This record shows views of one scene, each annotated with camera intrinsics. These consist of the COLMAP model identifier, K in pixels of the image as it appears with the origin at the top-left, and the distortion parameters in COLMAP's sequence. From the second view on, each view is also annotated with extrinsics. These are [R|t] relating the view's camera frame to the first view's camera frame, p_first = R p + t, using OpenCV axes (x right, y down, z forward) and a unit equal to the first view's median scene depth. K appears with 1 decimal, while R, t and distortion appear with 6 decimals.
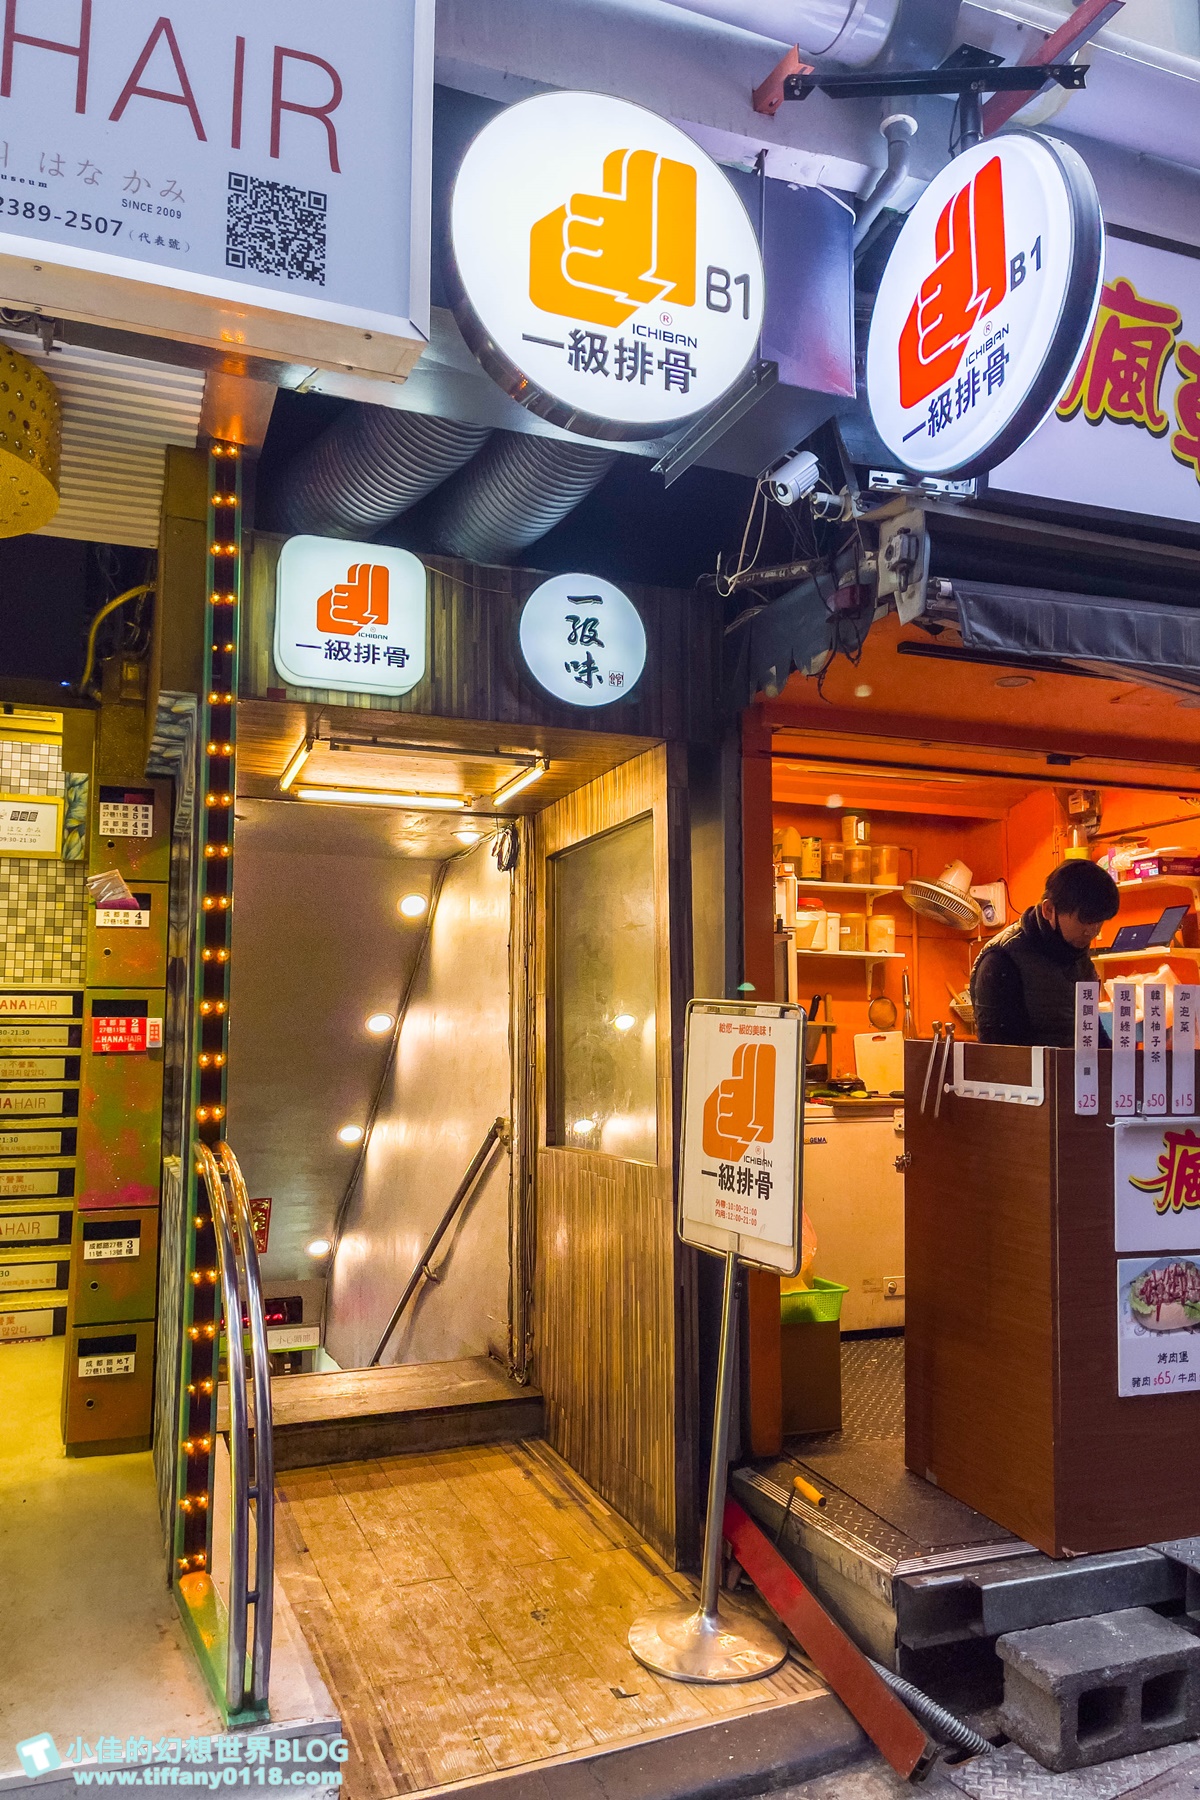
lens RADIAL K [[1379.6, 0, 600.0], [0, 1379.6, 900.0], [0, 0, 1]] dist [0.013400, 0.006304]
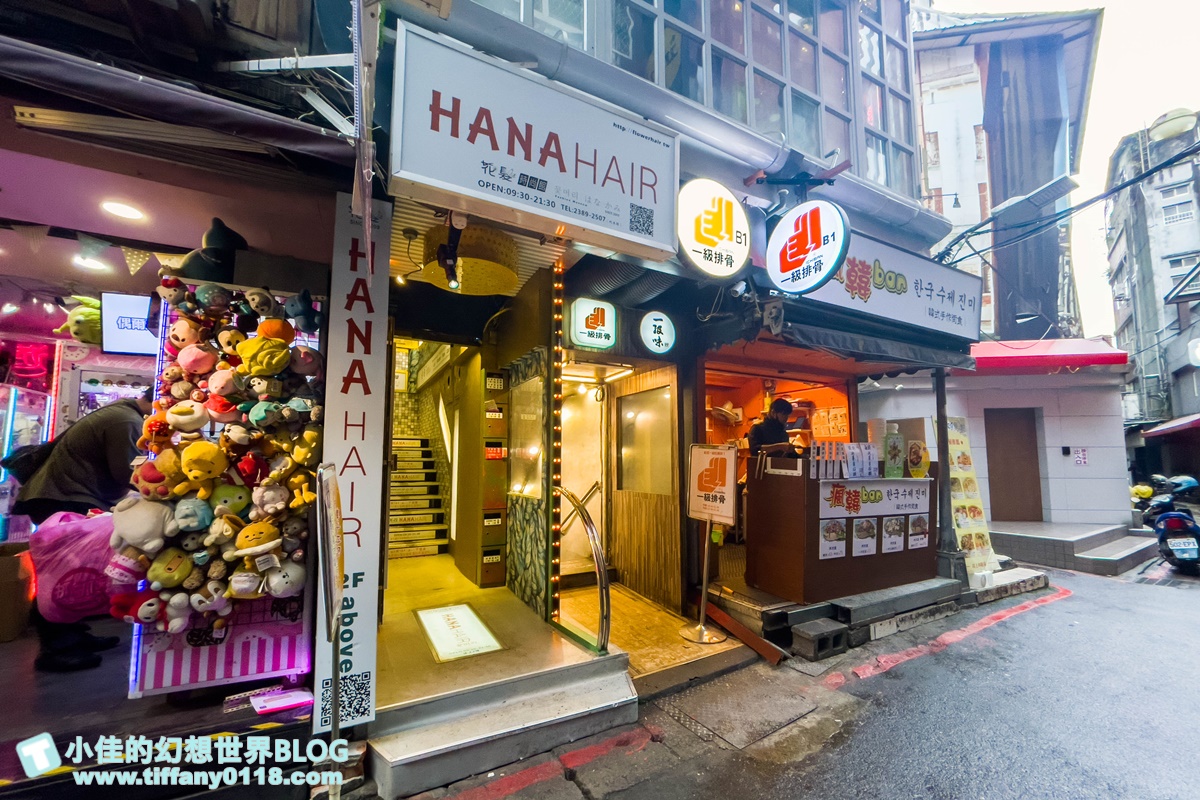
lens RADIAL K [[483.5, 0, 596.9], [0, 483.5, 417.8], [0, 0, 1]] dist [-0.019568, -0.000157]
pose [[0.994077, 0.016341, 0.107440, -0.308897], [-0.018371, 0.999670, 0.017934, -0.007129], [-0.107111, -0.019801, 0.994050, -0.126902]]
